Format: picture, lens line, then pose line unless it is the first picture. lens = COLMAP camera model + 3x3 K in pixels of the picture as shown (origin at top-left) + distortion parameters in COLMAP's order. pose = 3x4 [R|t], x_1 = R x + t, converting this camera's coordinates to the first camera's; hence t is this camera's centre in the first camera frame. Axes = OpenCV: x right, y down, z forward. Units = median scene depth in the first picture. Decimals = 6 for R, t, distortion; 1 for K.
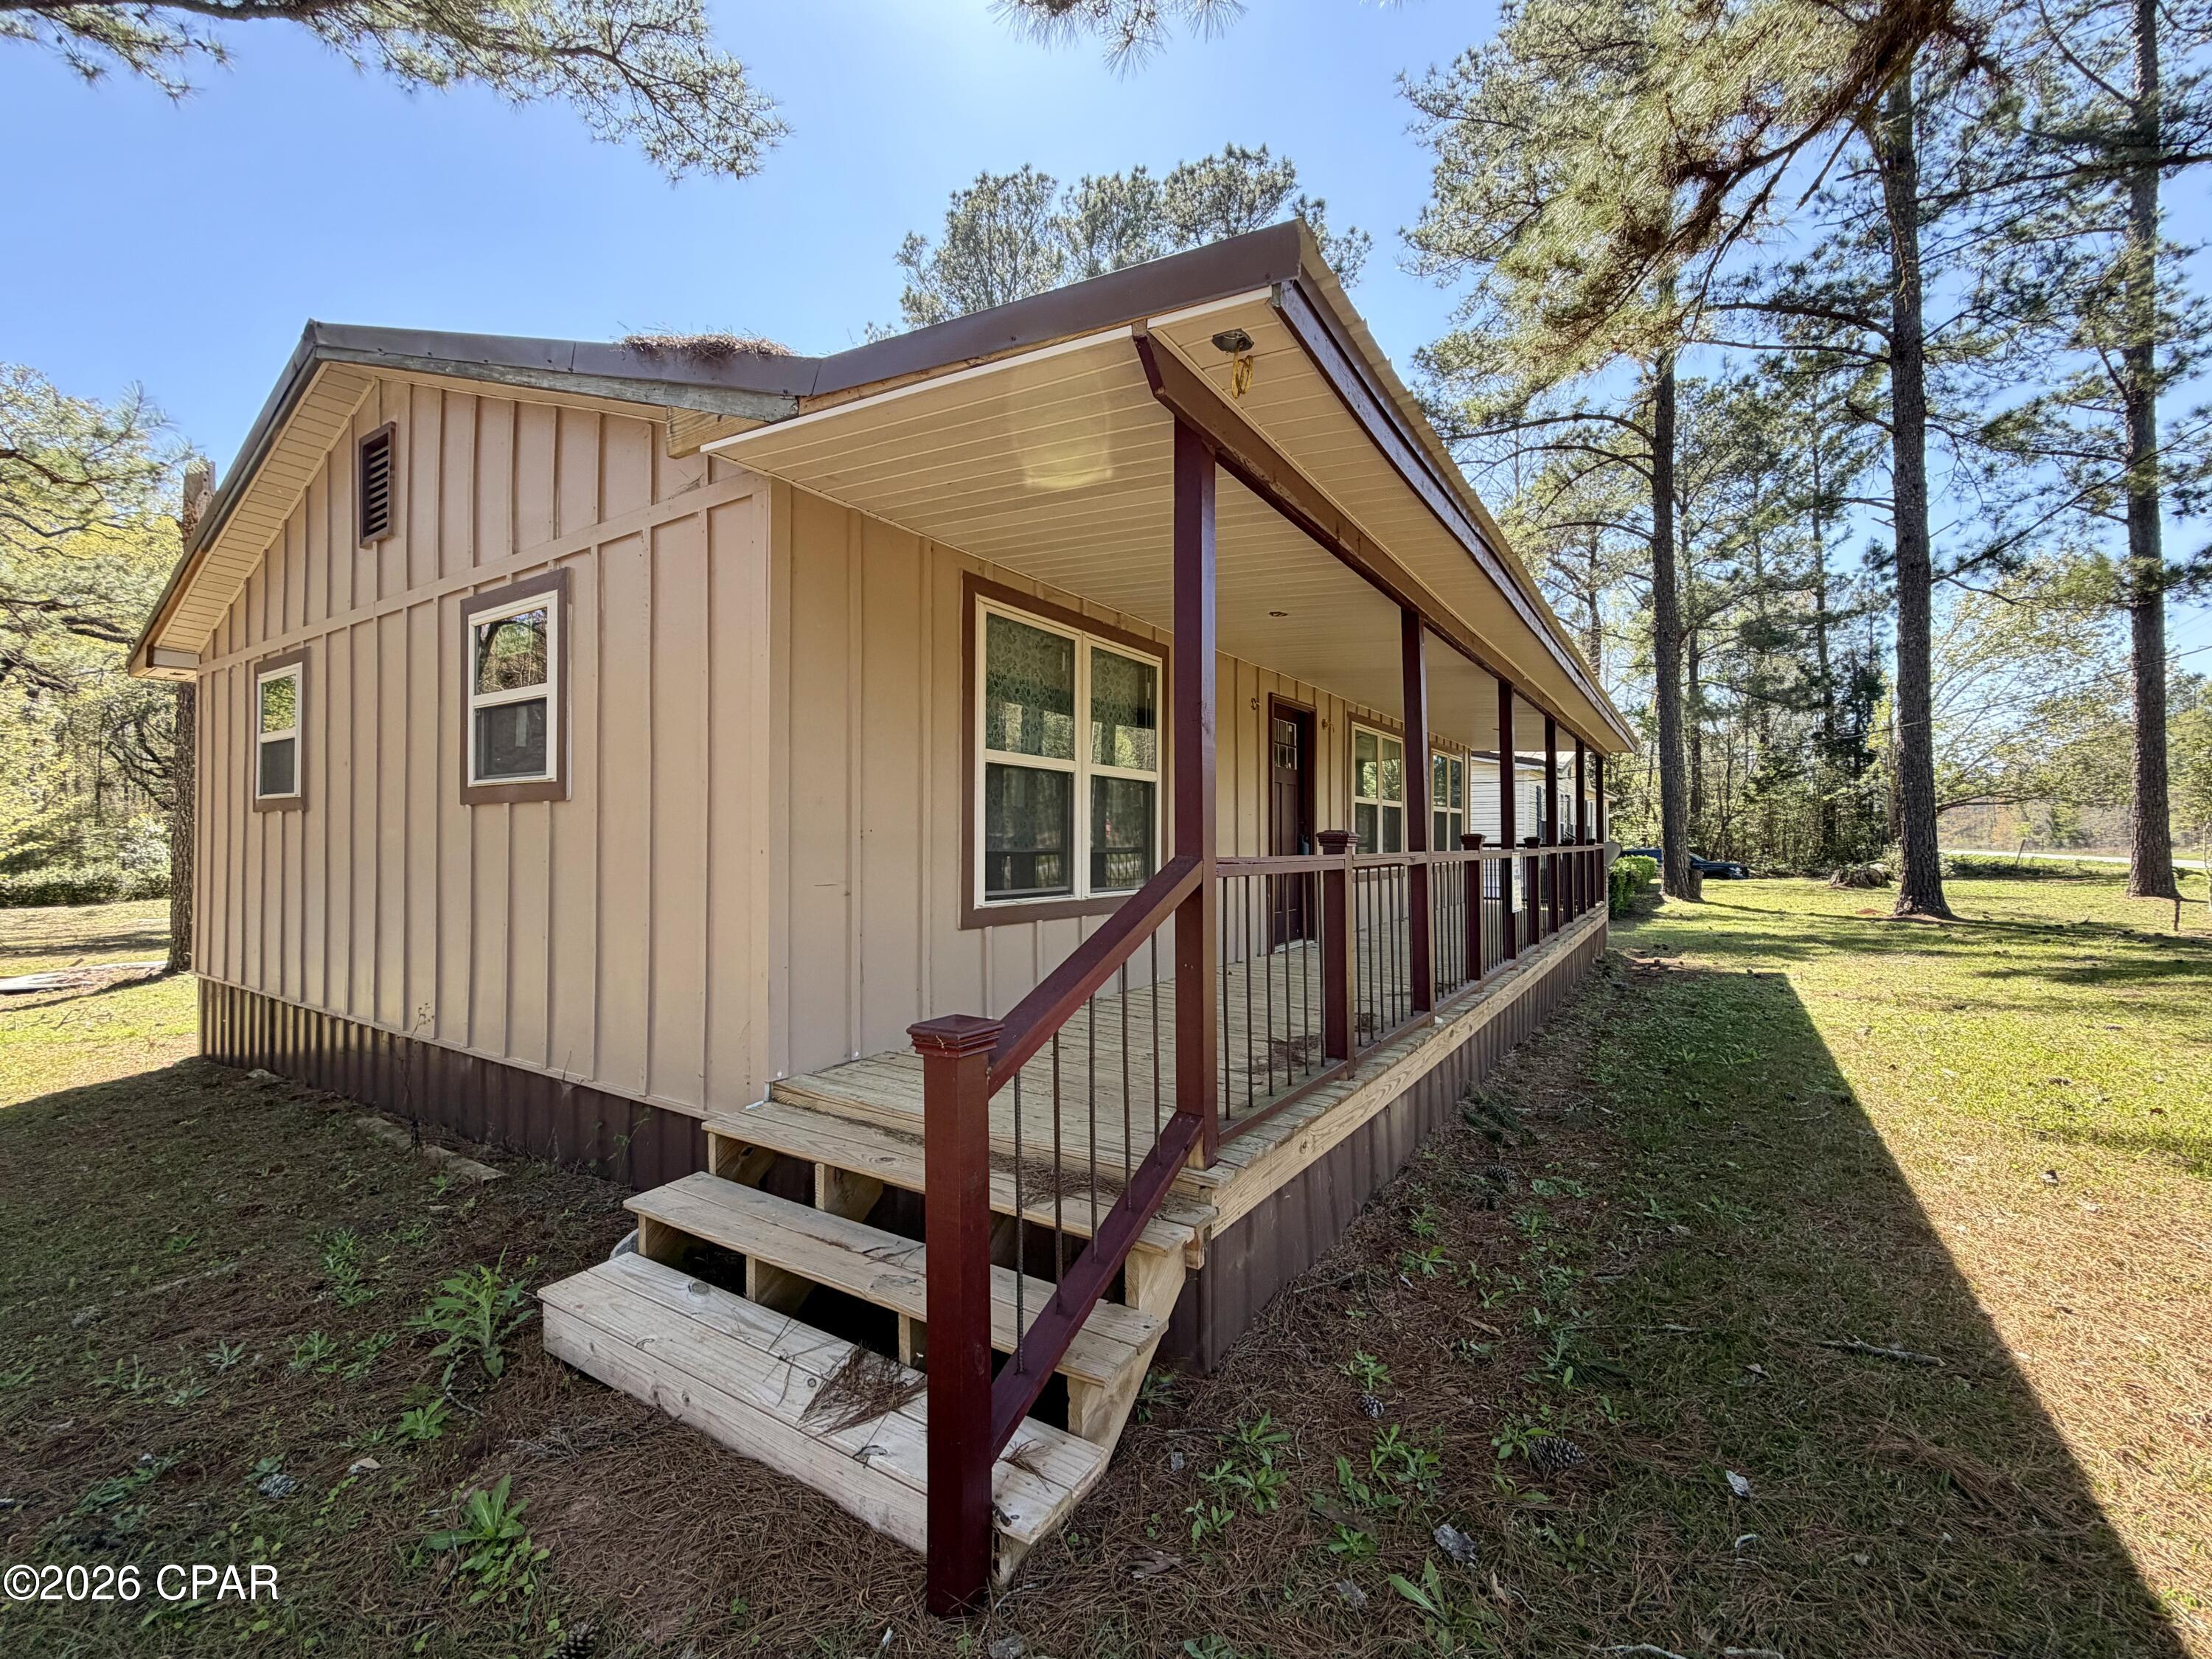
lens RADIAL K [[929.9, 0, 1106.0], [0, 929.9, 829.5], [0, 0, 1]] dist [-0.001002, 0.000866]
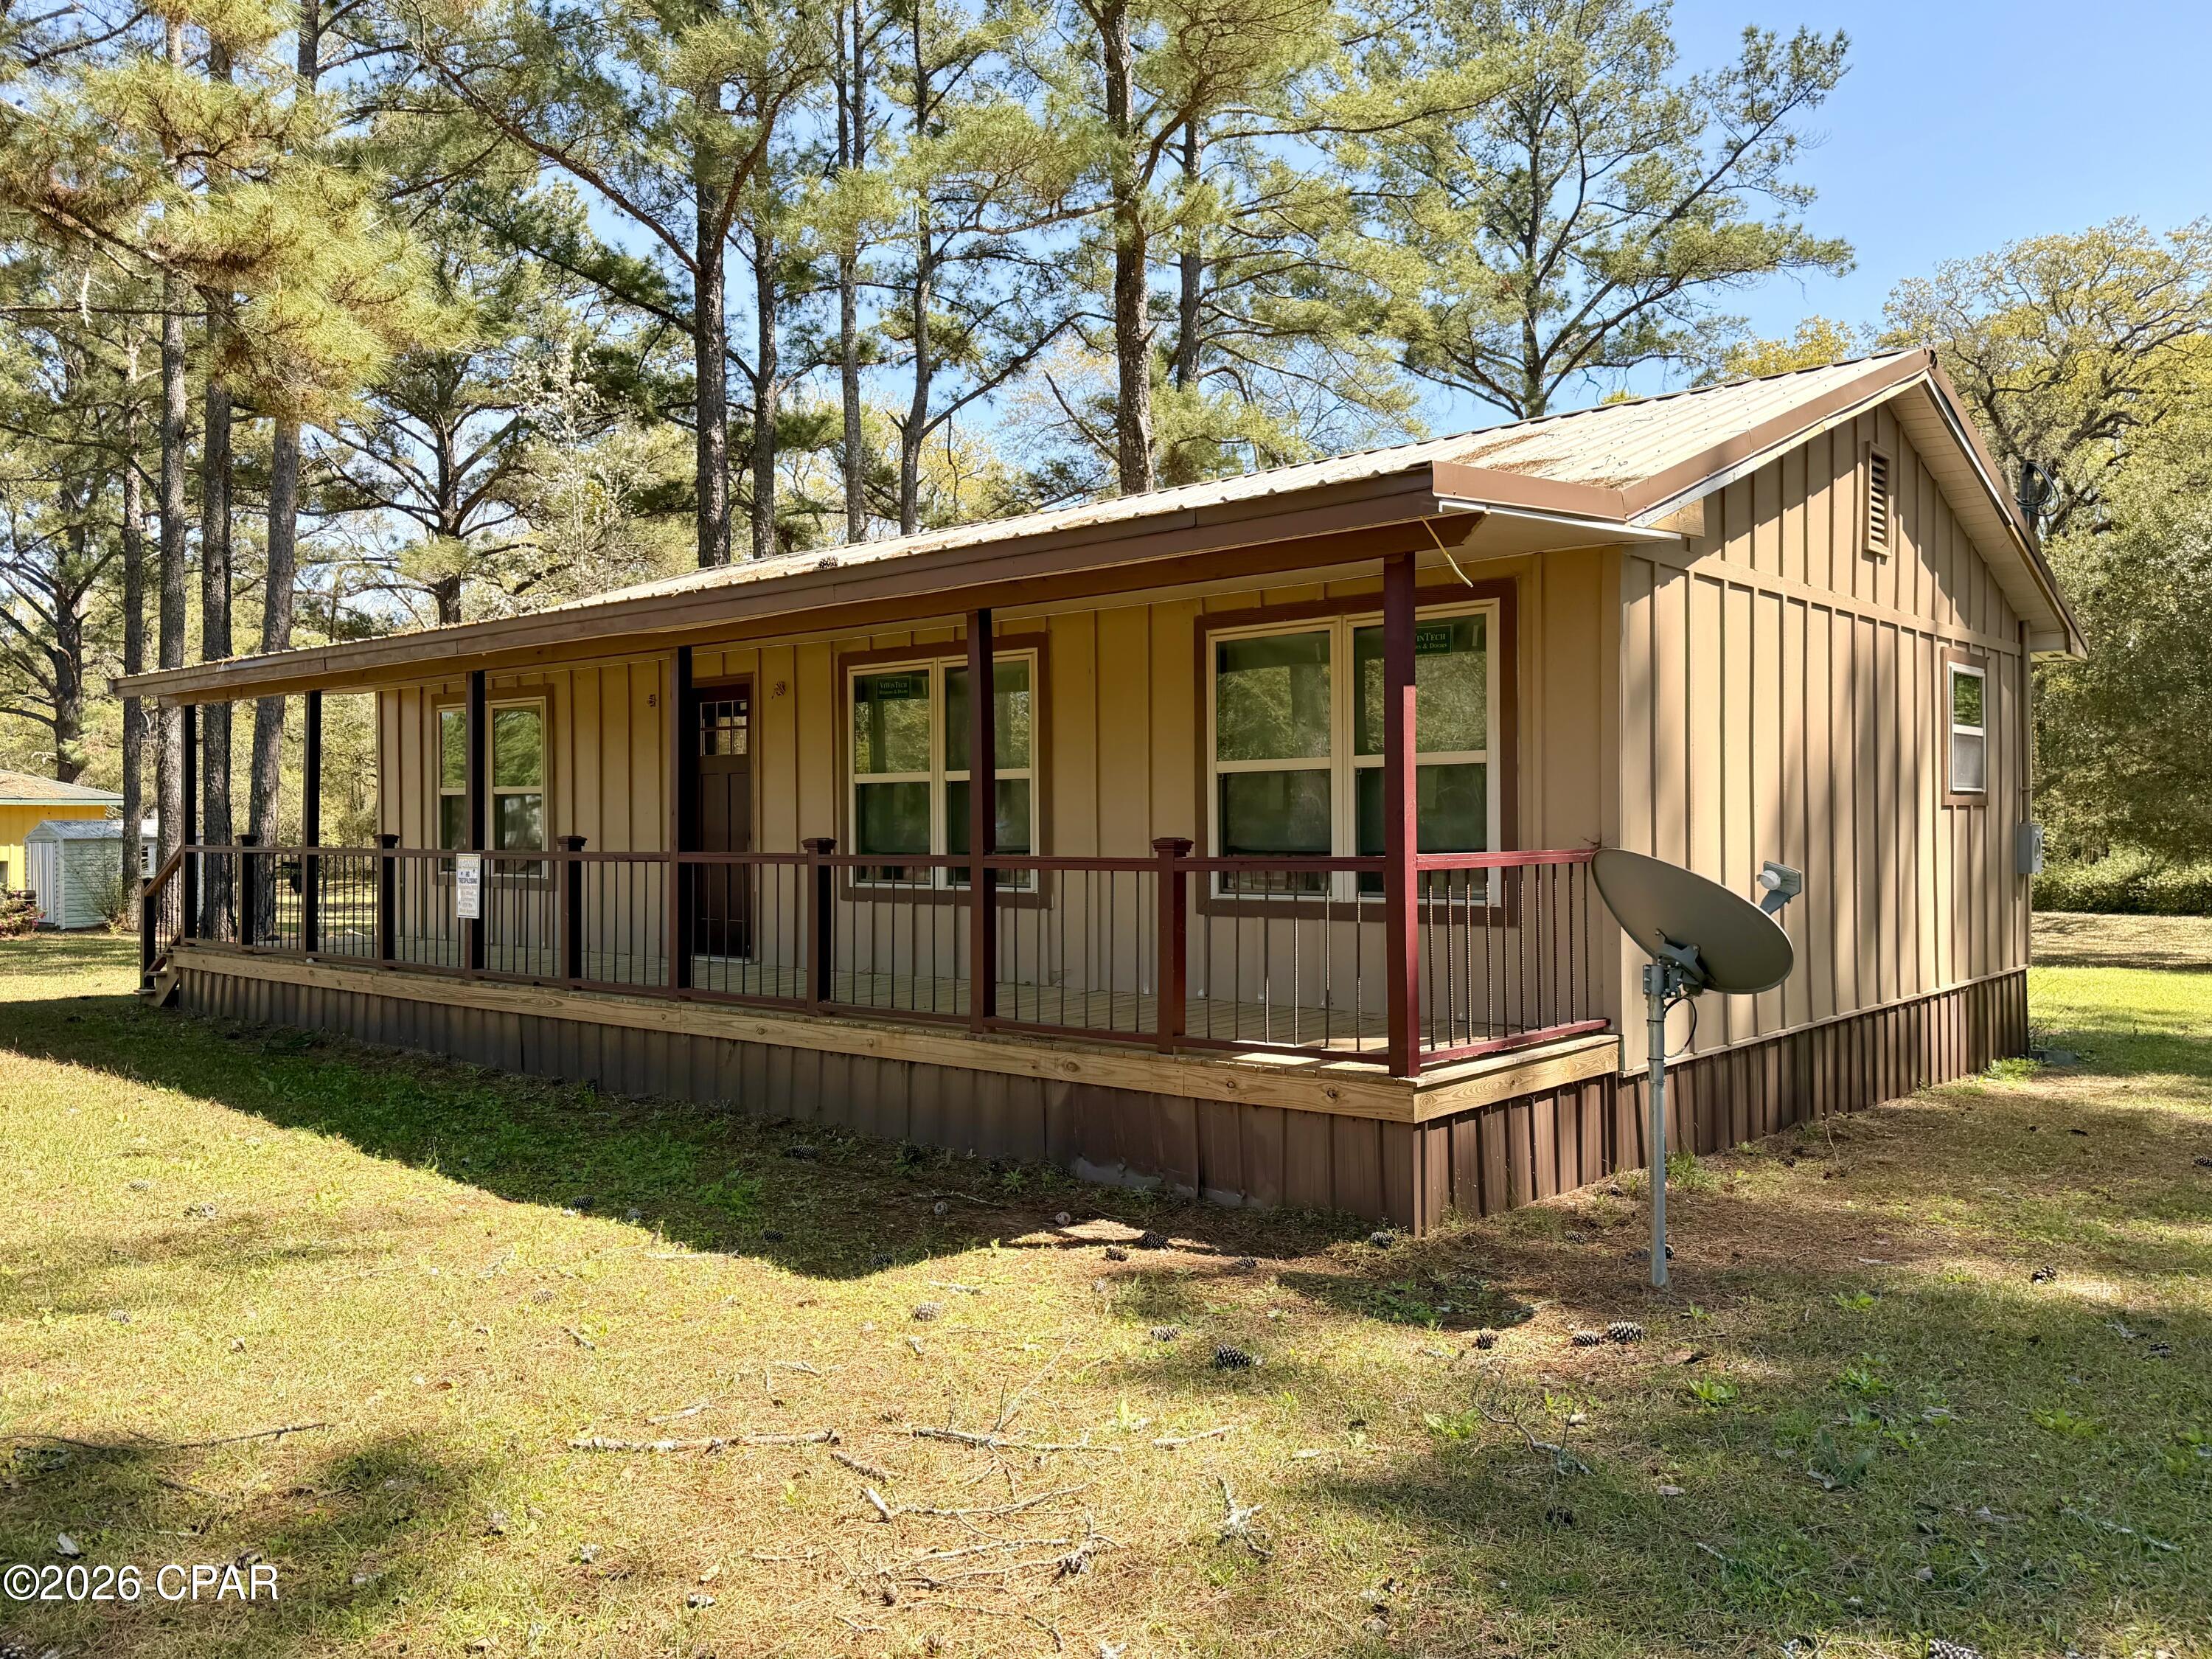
lens RADIAL K [[1682.9, 0, 1106.0], [0, 1682.9, 829.5], [0, 0, 1]] dist [0.008709, 0.002150]
pose [[-0.123186, 0.009378, -0.992339, 1.233951], [0.025312, 0.999660, 0.006305, -0.010206], [0.992061, -0.024341, -0.123382, 0.714183]]
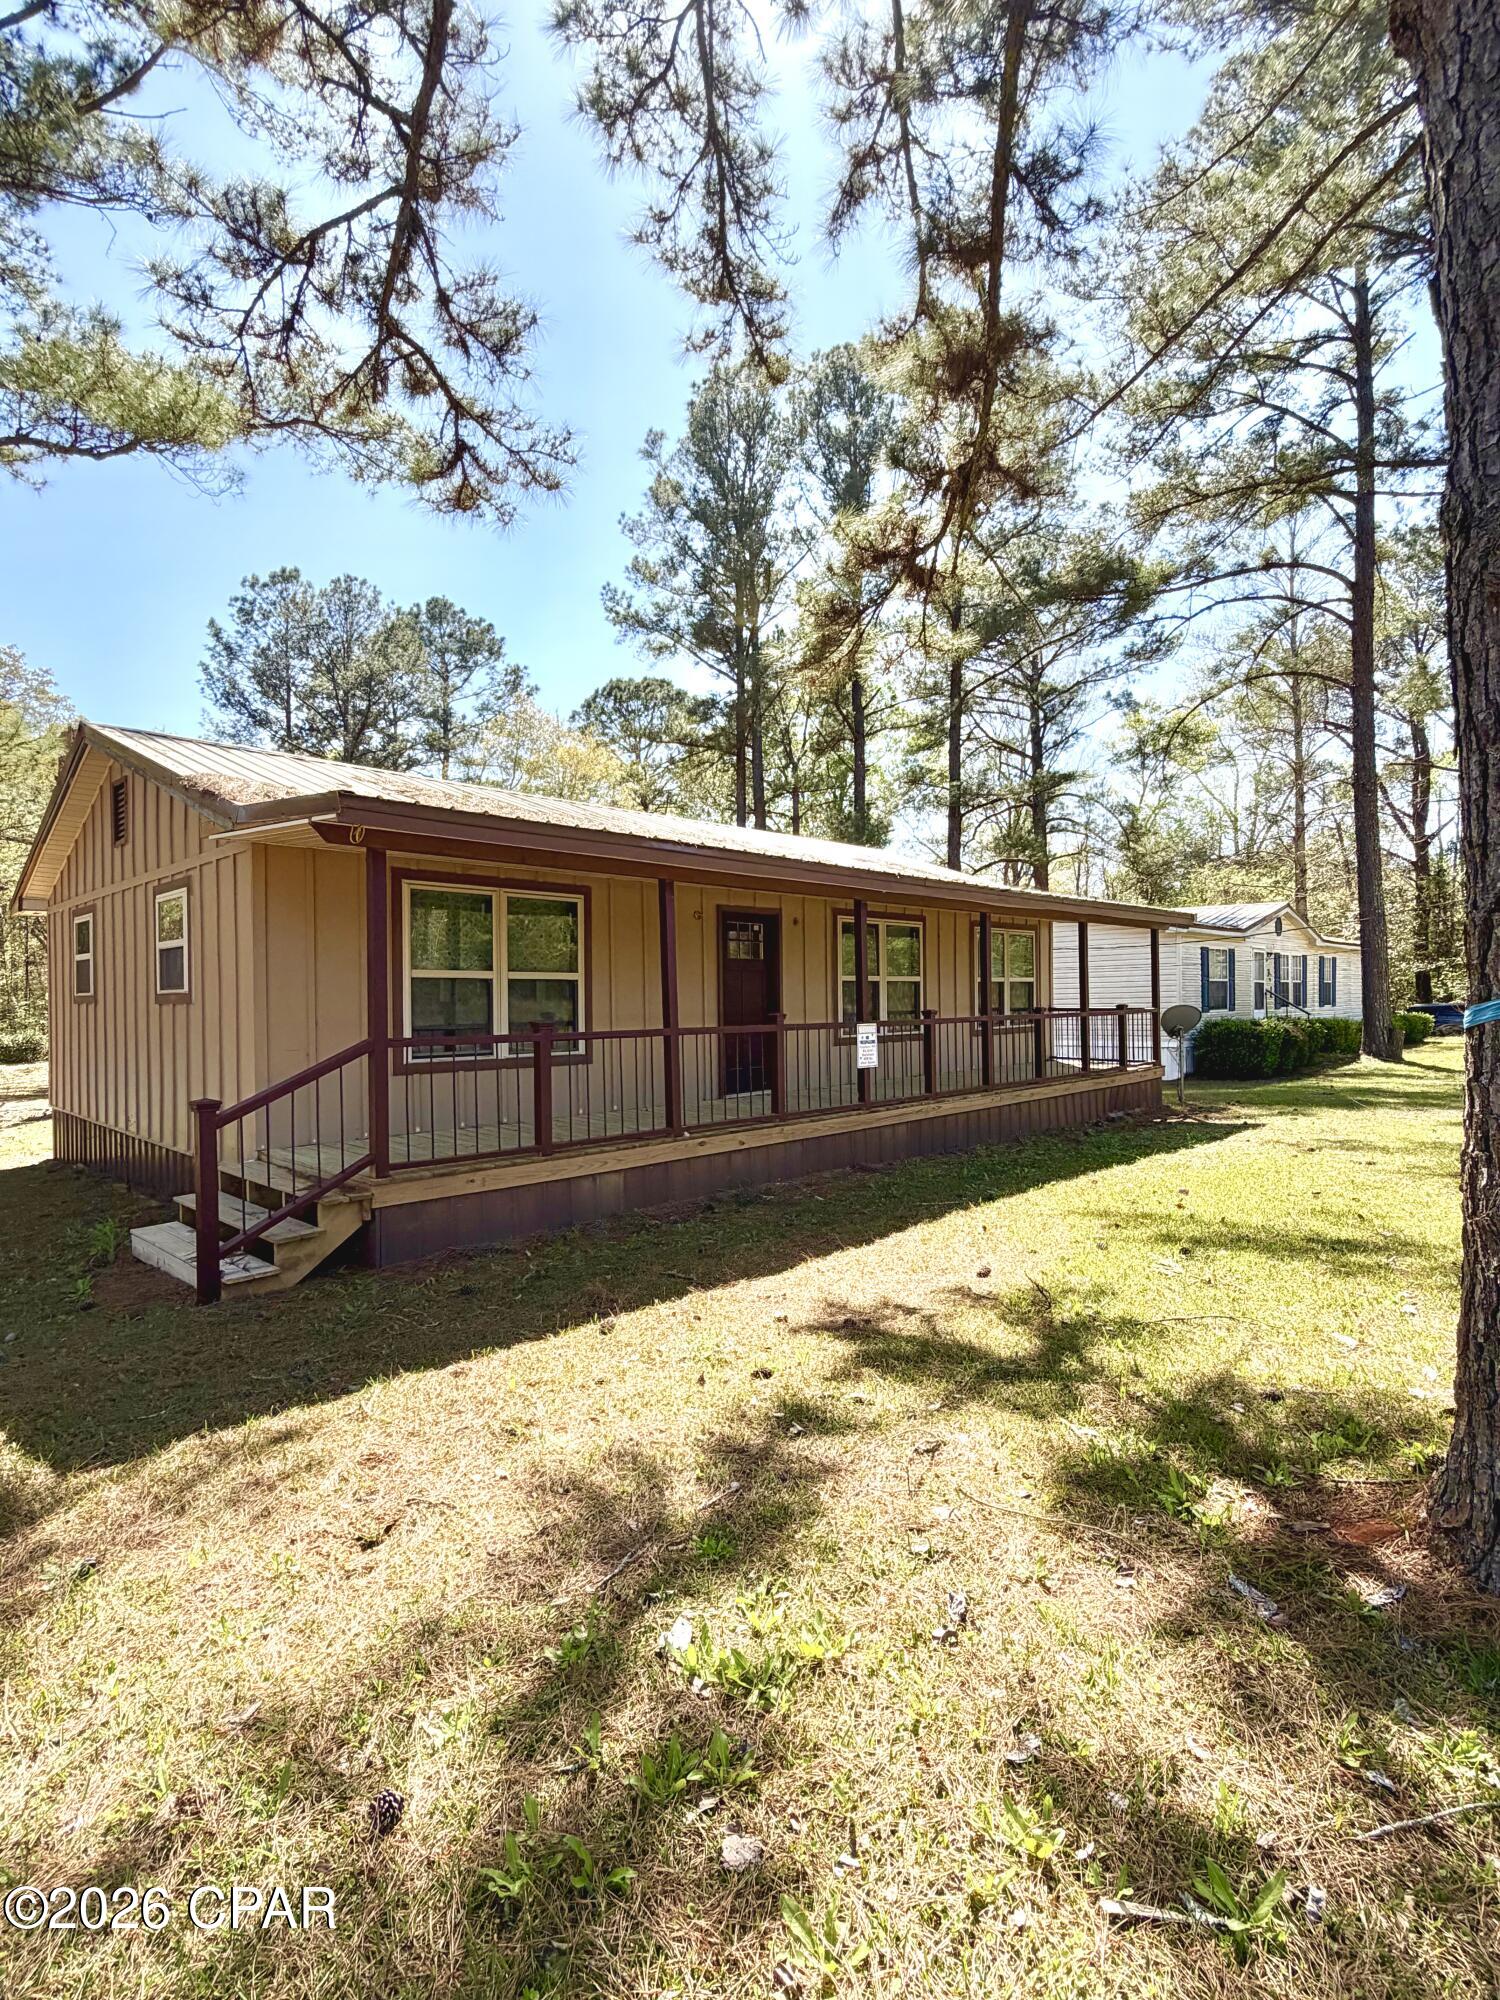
lens RADIAL K [[992.7, 0, 760.7], [0, 992.7, 1003.8], [0, 0, 1]] dist [-0.004396, -0.001589]
pose [[0.981180, -0.011658, -0.192741, 0.520781], [0.015454, 0.999715, 0.018204, -0.029199], [0.192474, -0.020840, 0.981081, -0.404860]]
